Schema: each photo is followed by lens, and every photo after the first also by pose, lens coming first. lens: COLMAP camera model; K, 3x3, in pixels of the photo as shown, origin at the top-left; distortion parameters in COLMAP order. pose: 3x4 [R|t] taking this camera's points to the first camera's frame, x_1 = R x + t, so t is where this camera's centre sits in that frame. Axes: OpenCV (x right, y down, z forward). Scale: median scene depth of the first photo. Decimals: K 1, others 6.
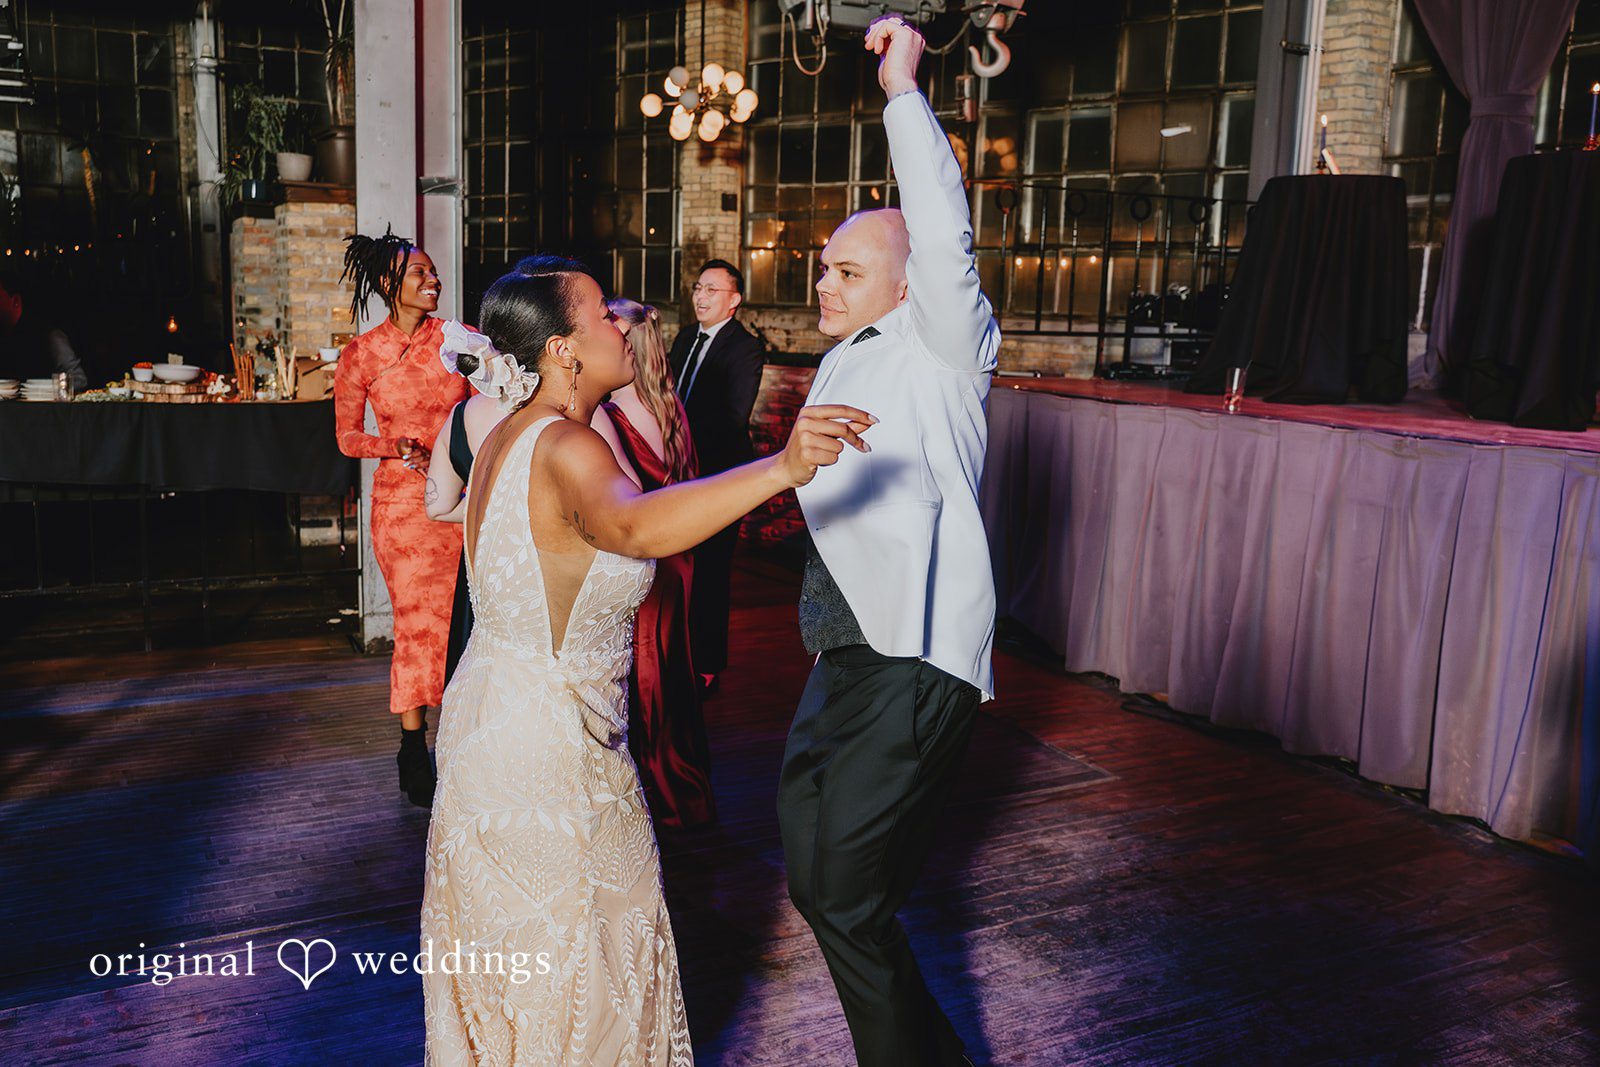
lens RADIAL K [[1335.6, 0, 800.0], [0, 1335.6, 533.5], [0, 0, 1]] dist [-0.002443, -0.004460]
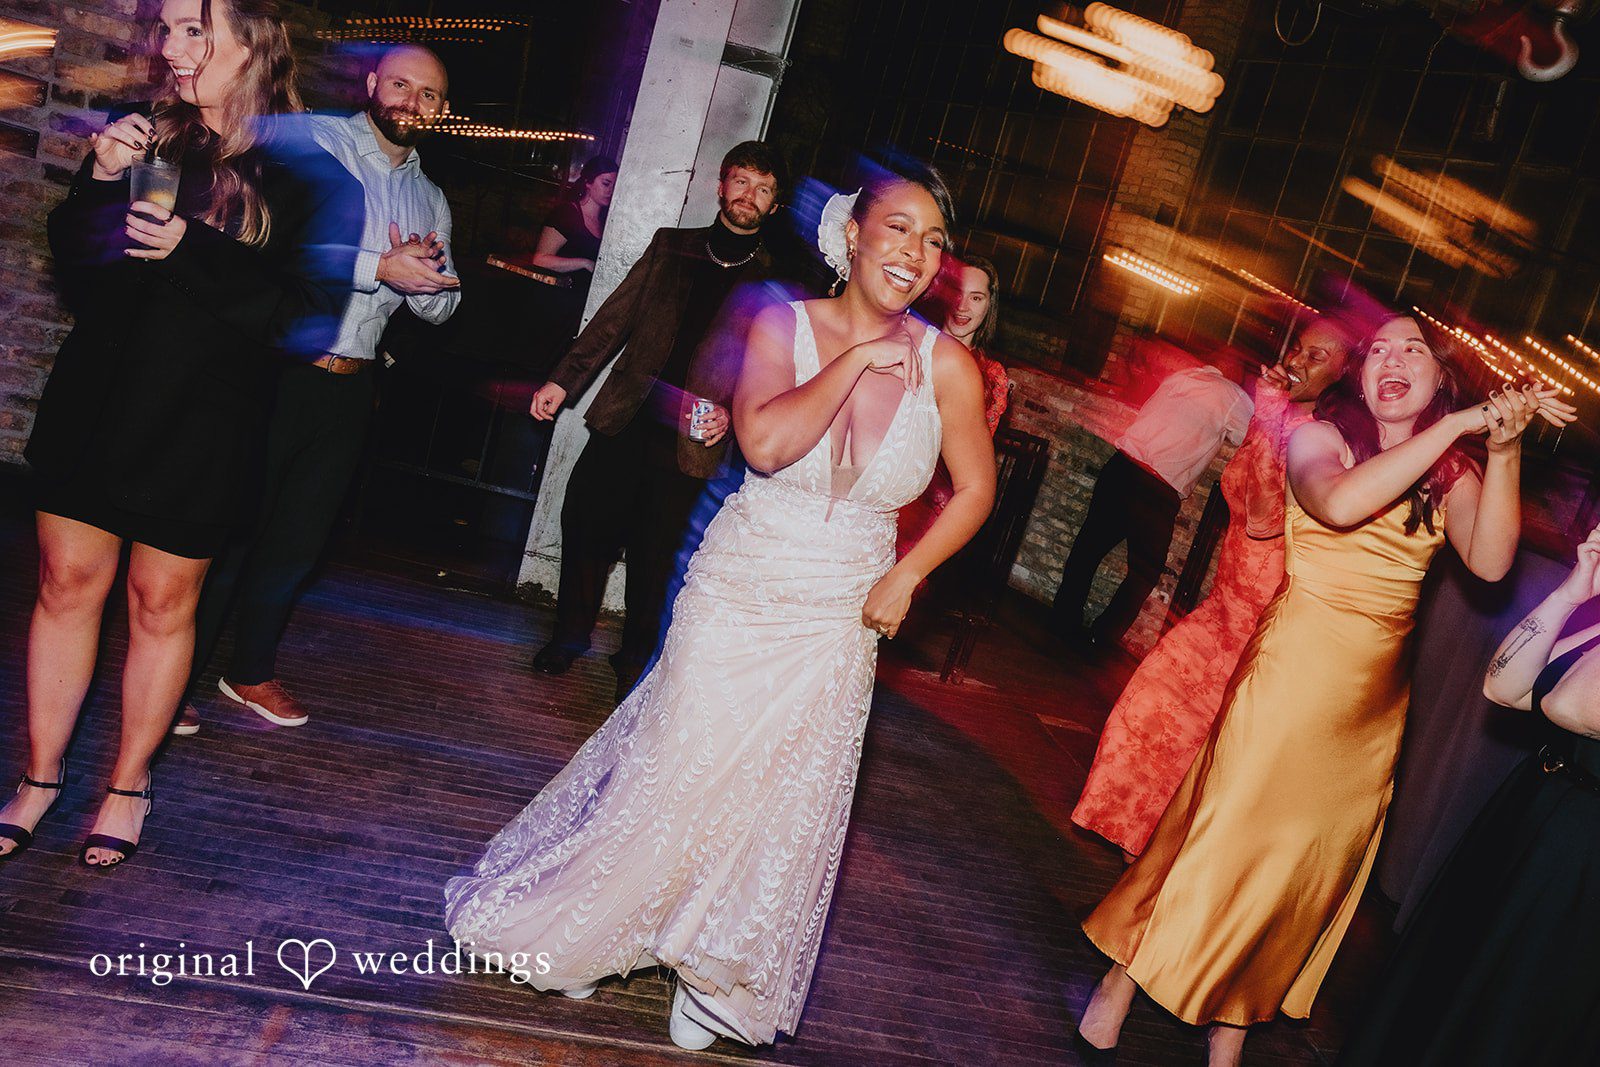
lens RADIAL K [[1335.6, 0, 800.0], [0, 1335.6, 533.5], [0, 0, 1]] dist [-0.002443, -0.004460]
pose [[0.918725, 0.278434, -0.280033, 0.054457], [-0.282673, 0.958864, 0.026002, -0.018425], [0.275753, 0.055269, 0.959638, 0.260344]]
